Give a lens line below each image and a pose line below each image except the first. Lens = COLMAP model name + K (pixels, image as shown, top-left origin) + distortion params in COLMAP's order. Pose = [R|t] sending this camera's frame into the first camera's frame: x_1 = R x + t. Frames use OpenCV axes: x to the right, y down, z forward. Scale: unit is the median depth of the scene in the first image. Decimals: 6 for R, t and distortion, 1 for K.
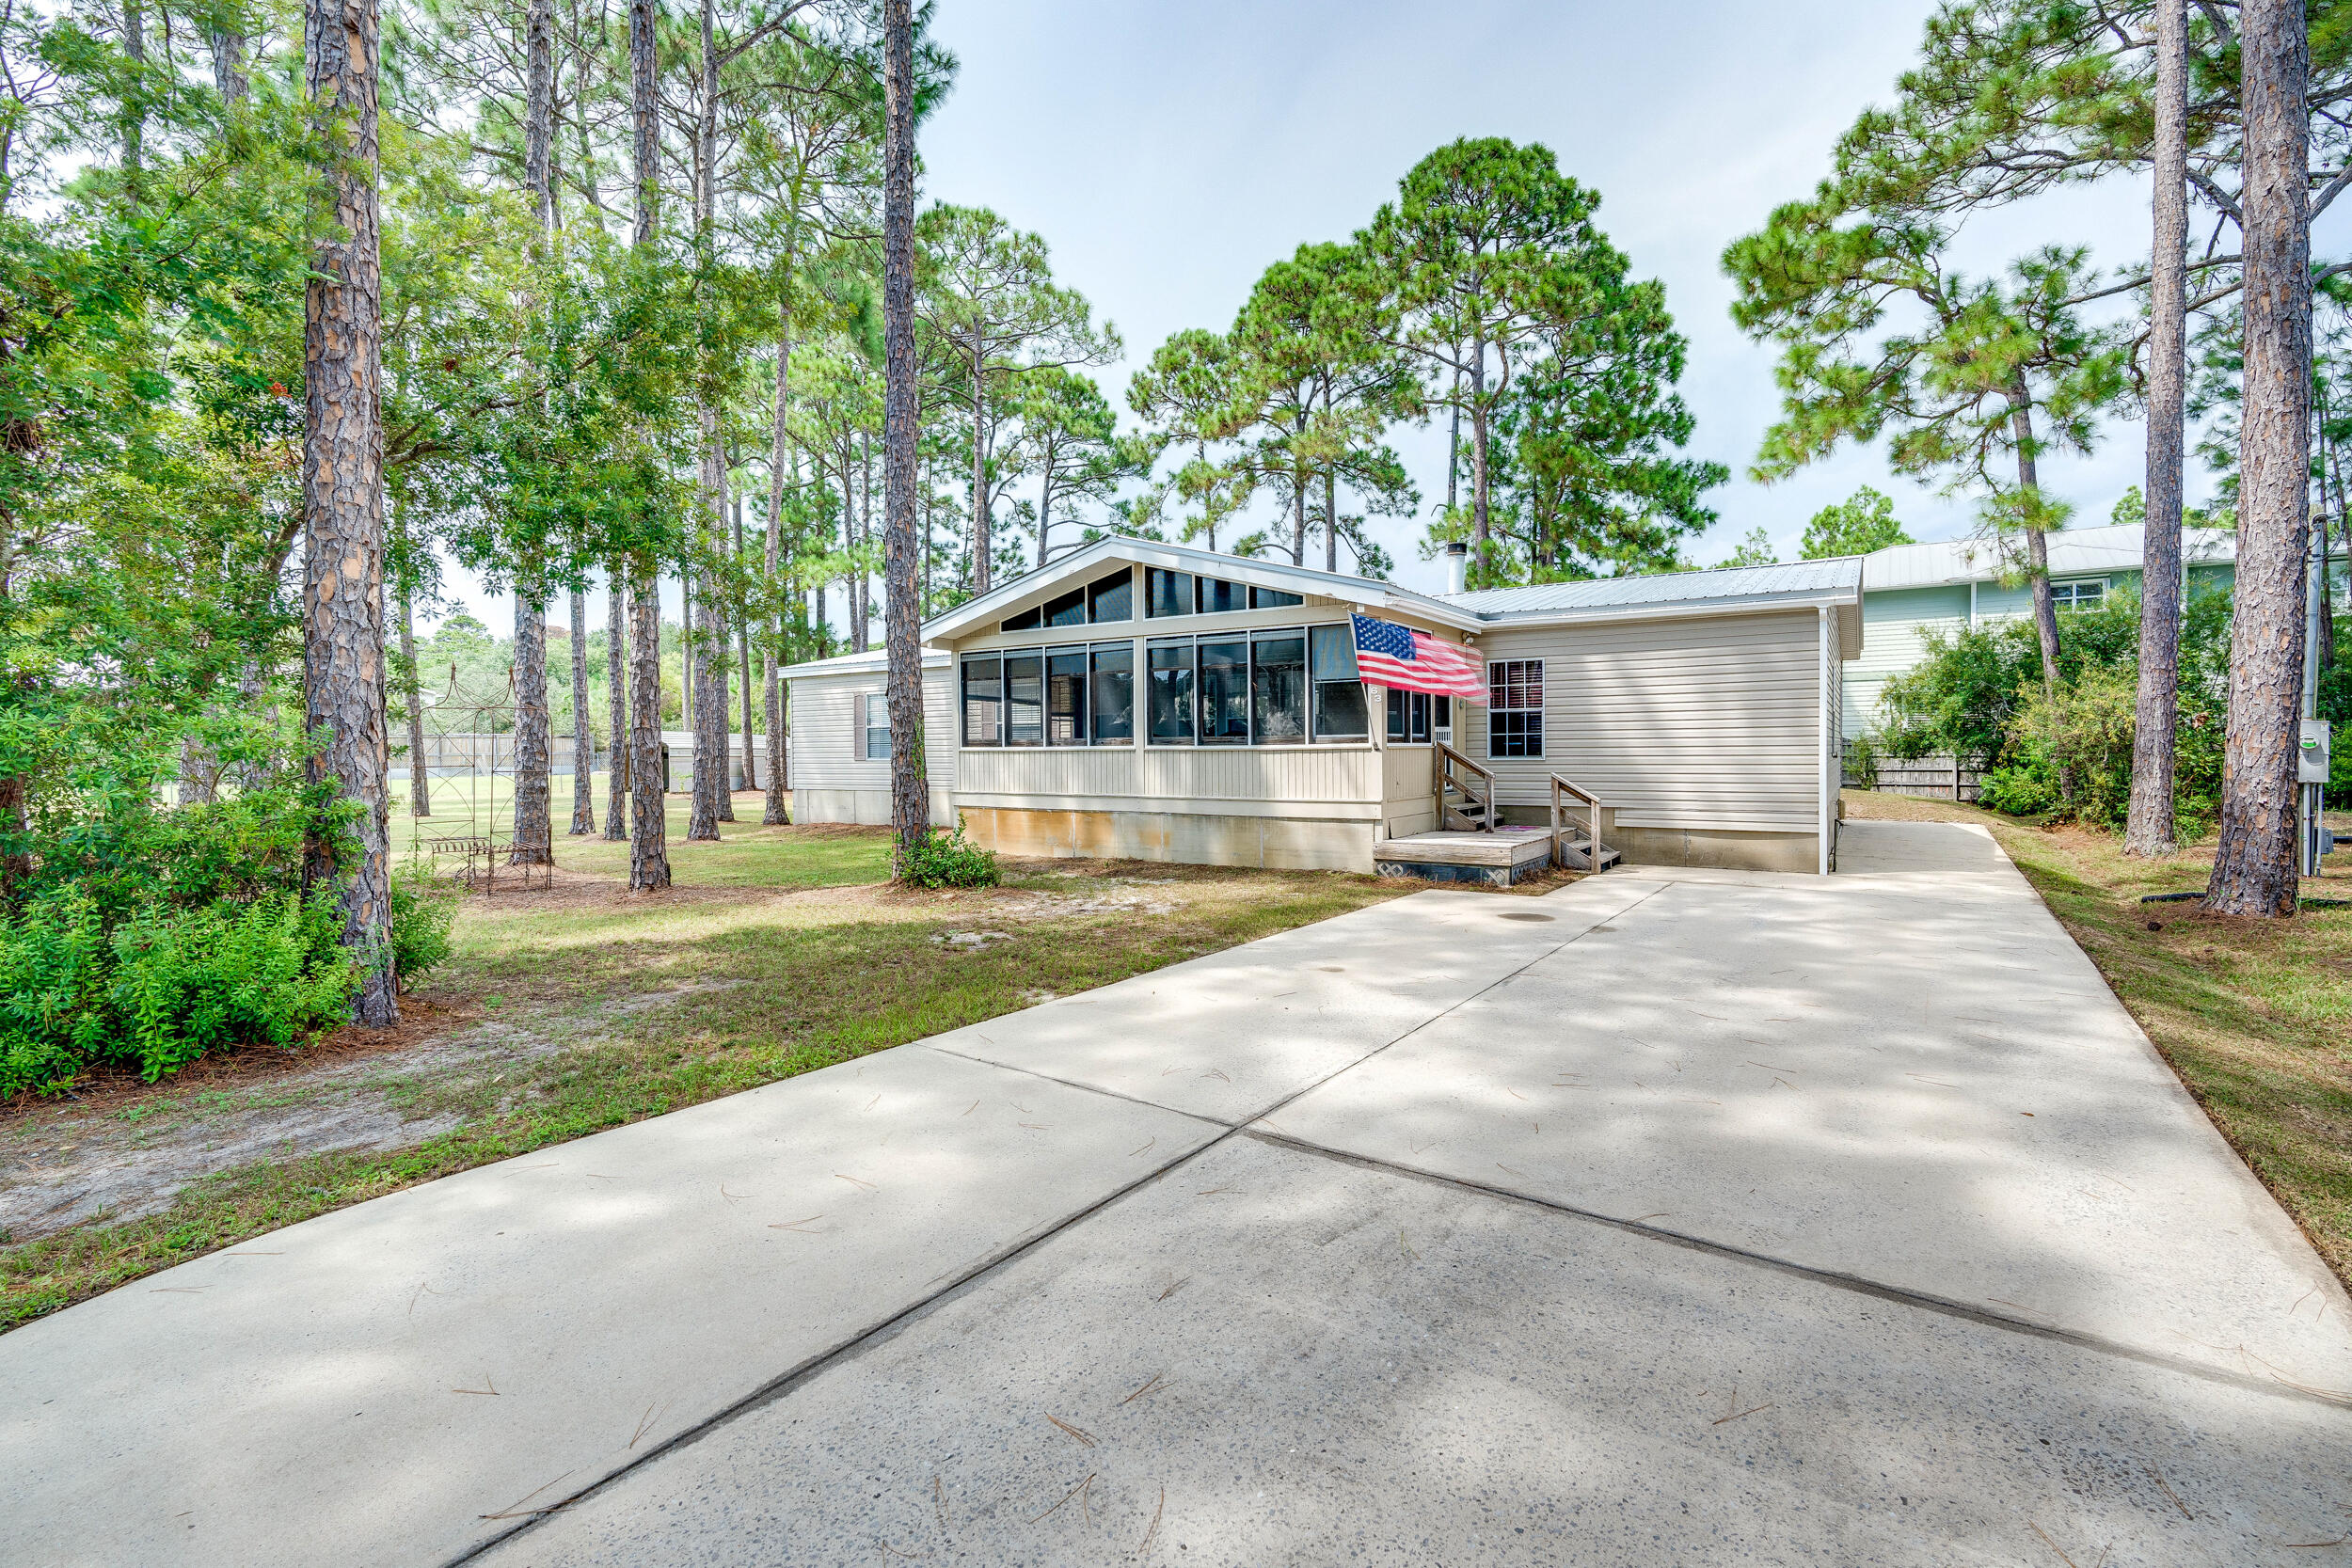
lens RADIAL K [[1106.3, 0, 1188.6], [0, 1106.3, 769.2], [0, 0, 1]] dist [0.001210, 0.000355]
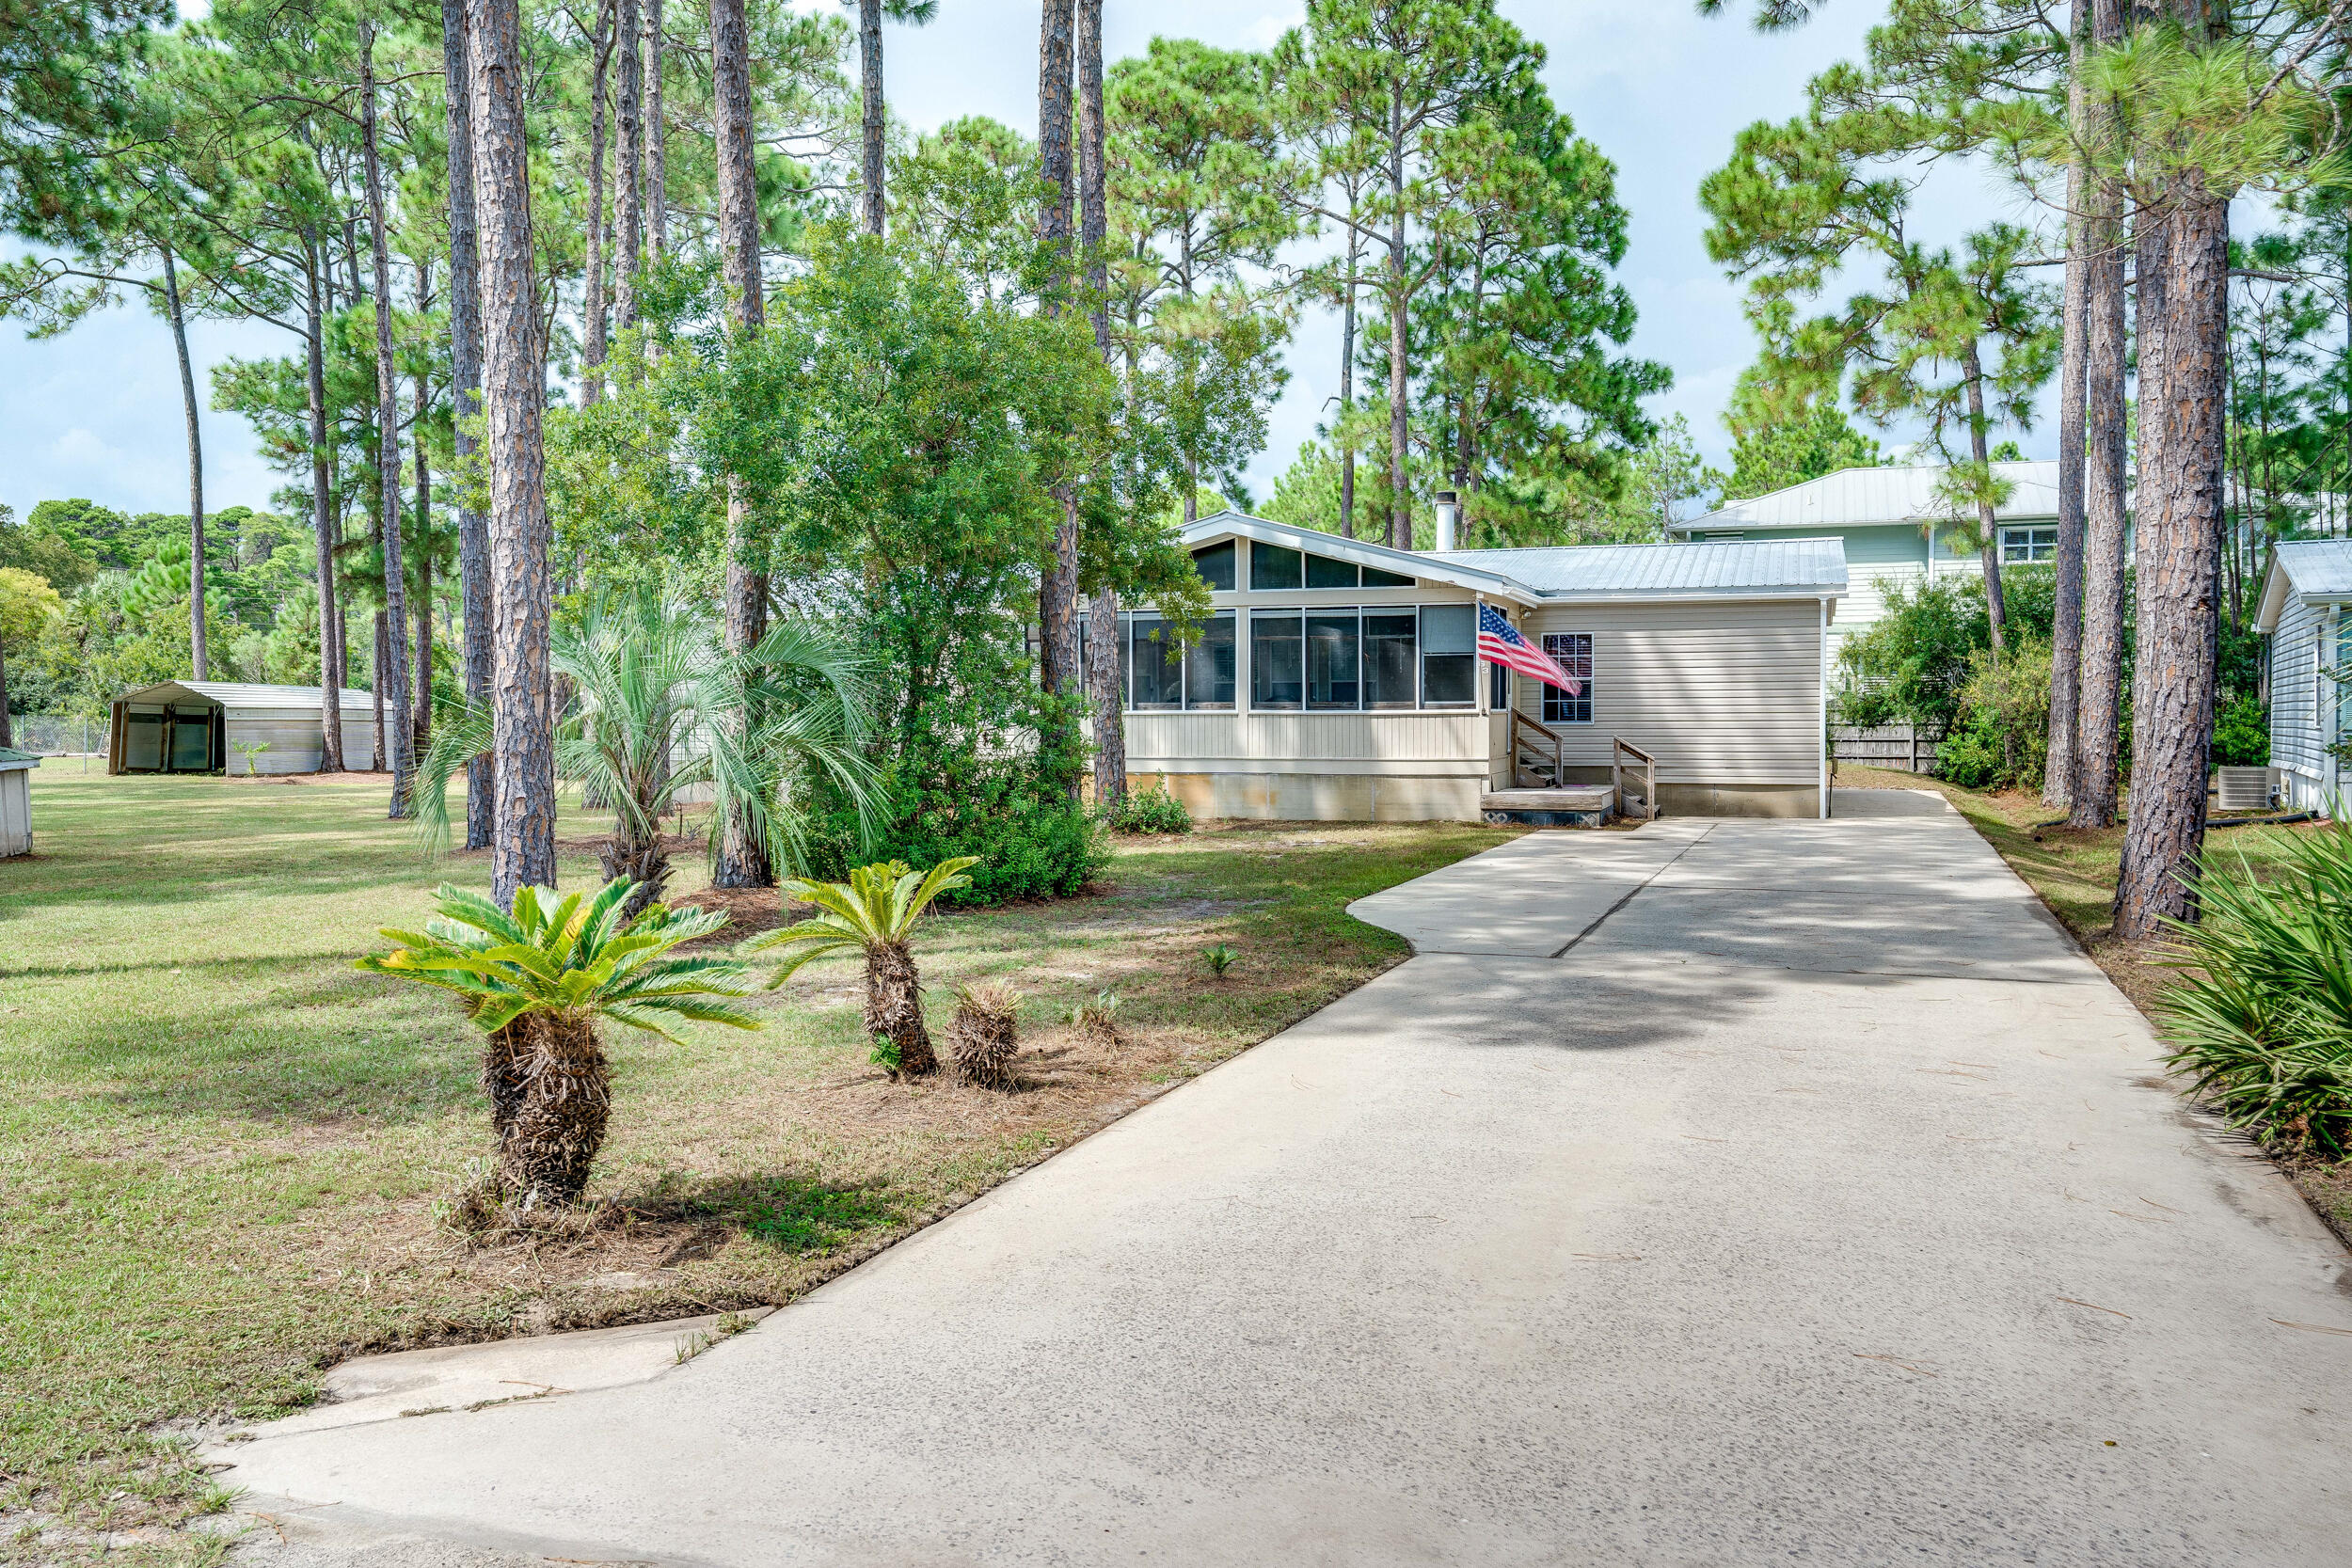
lens RADIAL K [[2015.7, 0, 1201.0], [0, 2015.7, 779.8], [0, 0, 1]] dist [0.019435, -0.011685]
pose [[0.963665, -0.005190, 0.267064, -0.432678], [0.001240, 0.999887, 0.014958, 0.011796], [-0.267112, -0.014084, 0.963563, -0.610494]]
